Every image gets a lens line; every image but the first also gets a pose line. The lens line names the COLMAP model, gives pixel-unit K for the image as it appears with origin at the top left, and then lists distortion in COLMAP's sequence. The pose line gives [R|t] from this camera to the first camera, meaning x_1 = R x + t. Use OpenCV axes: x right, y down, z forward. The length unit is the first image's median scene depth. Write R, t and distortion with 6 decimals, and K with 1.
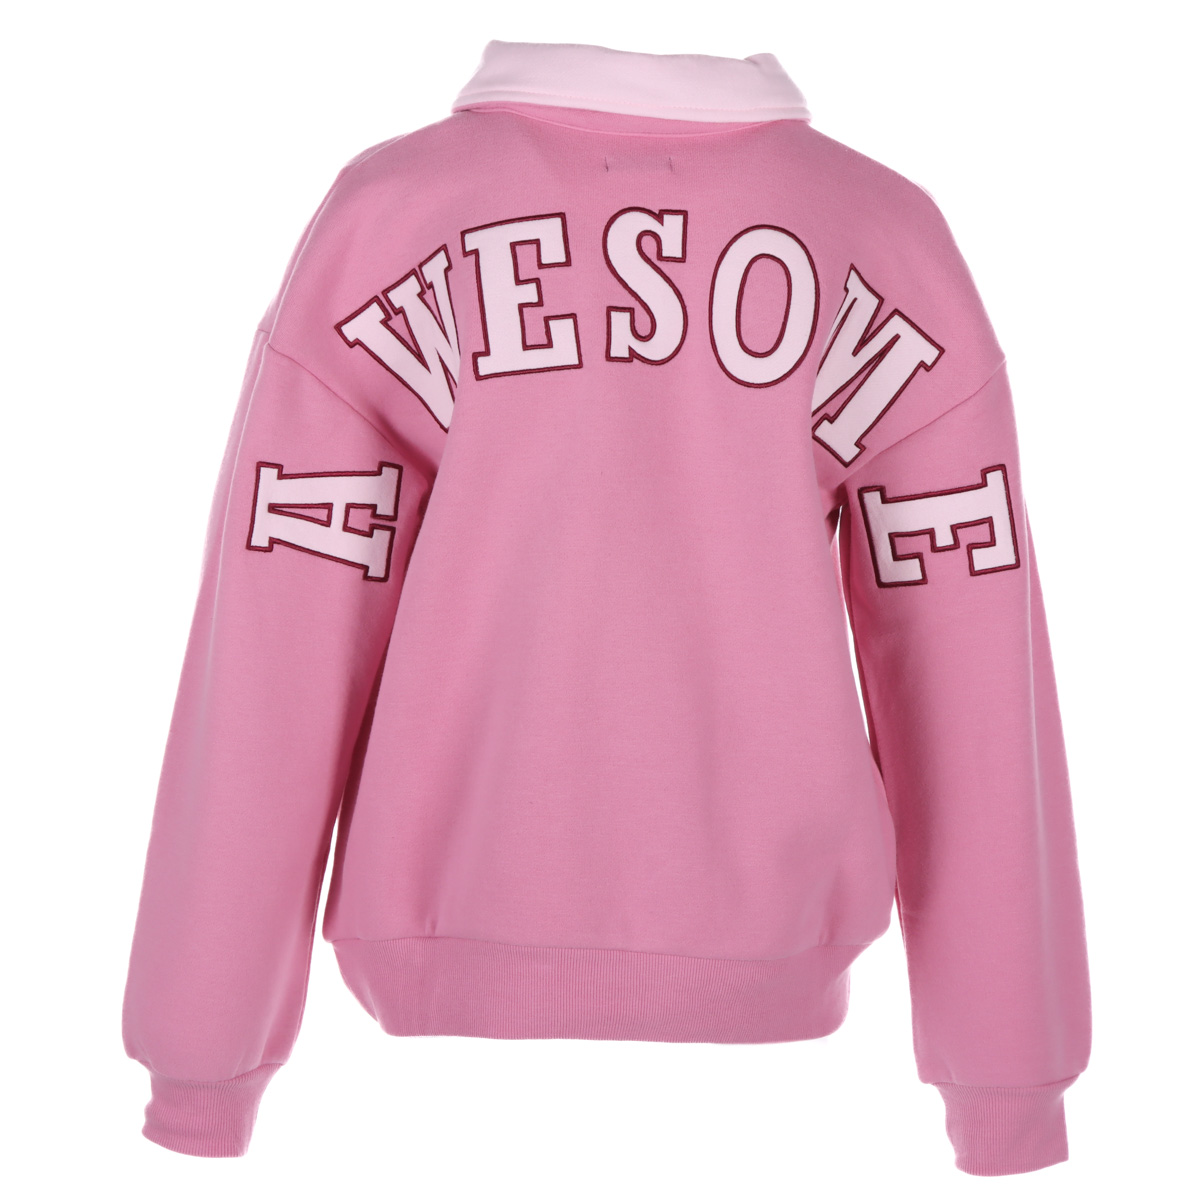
lens RADIAL K [[4283.2, 0, 605.8], [0, 4283.2, 598.1], [0, 0, 1]] dist [0.296933, 0.000000]
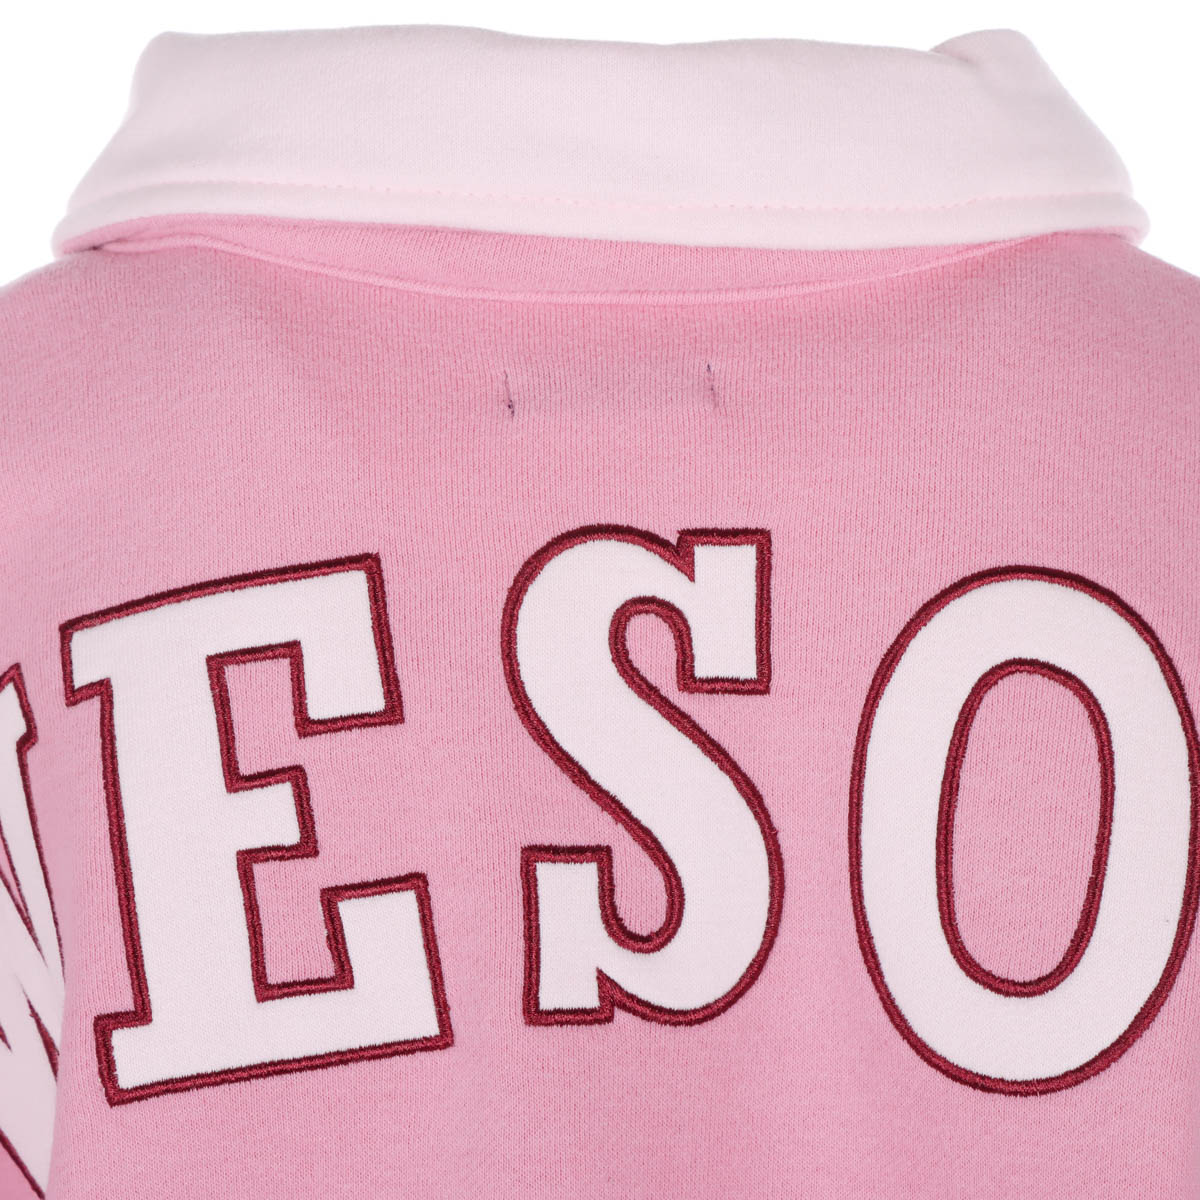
lens RADIAL K [[4168.3, 0, 598.8], [0, 4168.3, 602.3], [0, 0, 1]] dist [0.041534, 0.000000]
pose [[0.997416, -0.040072, -0.059635, 0.024631], [0.038106, 0.998704, -0.033736, -0.075237], [0.060909, 0.031376, 0.997650, 0.695574]]
